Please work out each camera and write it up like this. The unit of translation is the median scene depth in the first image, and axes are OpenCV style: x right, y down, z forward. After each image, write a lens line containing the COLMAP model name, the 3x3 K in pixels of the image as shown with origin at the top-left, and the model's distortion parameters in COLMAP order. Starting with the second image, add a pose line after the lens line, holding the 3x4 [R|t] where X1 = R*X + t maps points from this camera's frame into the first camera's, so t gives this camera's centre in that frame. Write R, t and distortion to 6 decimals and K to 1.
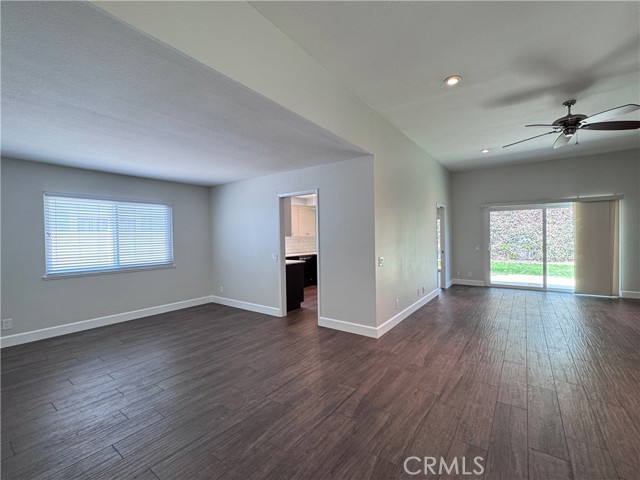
lens RADIAL K [[279.0, 0, 320.9], [0, 279.0, 237.5], [0, 0, 1]] dist [-0.002853, -0.001162]
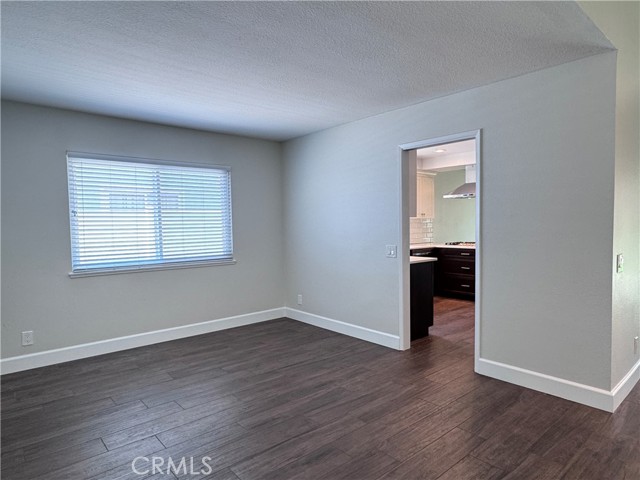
lens RADIAL K [[389.8, 0, 319.2], [0, 389.8, 237.0], [0, 0, 1]] dist [-0.005955, 0.000374]
pose [[0.974684, 0.009892, -0.223370, -0.149225], [-0.001866, 0.999346, 0.036115, 0.011684], [0.223581, -0.034783, 0.974065, 0.170831]]
